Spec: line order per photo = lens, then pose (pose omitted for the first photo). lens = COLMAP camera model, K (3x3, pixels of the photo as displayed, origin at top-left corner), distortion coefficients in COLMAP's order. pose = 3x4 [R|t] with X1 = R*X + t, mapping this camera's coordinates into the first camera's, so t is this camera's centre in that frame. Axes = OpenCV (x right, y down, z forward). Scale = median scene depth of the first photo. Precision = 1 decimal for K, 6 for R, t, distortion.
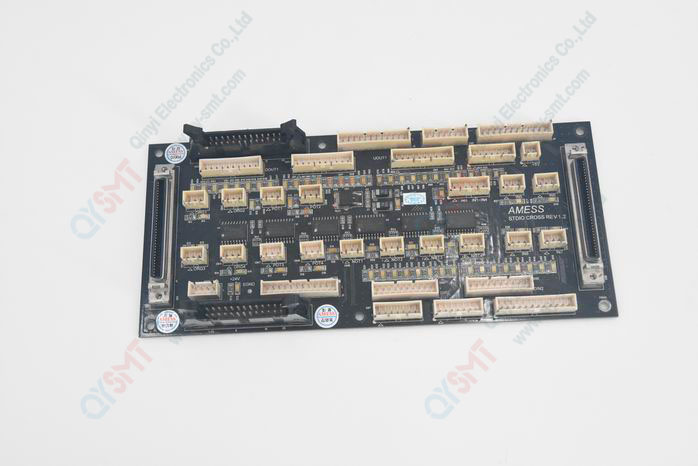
lens RADIAL K [[838.6, 0, 349.0], [0, 838.6, 233.0], [0, 0, 1]] dist [-0.010632, -0.005949]
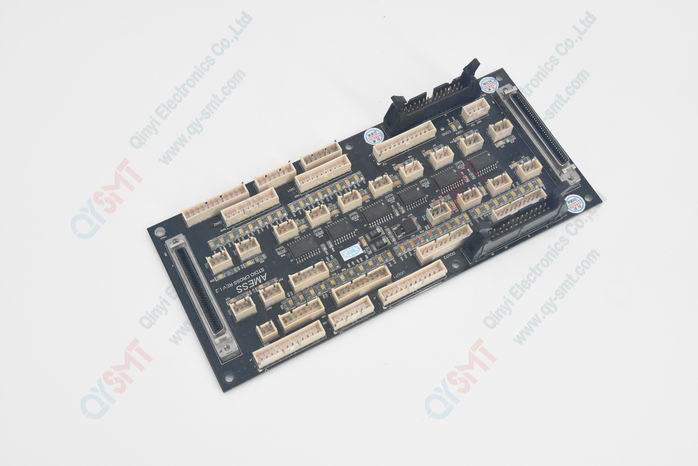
lens RADIAL K [[838.6, 0, 349.0], [0, 838.6, 233.0], [0, 0, 1]] dist [-0.010632, -0.005949]
pose [[-0.899010, 0.415133, -0.139450, 0.221595], [-0.389858, -0.613617, 0.686648, -0.764541], [0.199481, 0.671669, 0.713490, 0.220213]]
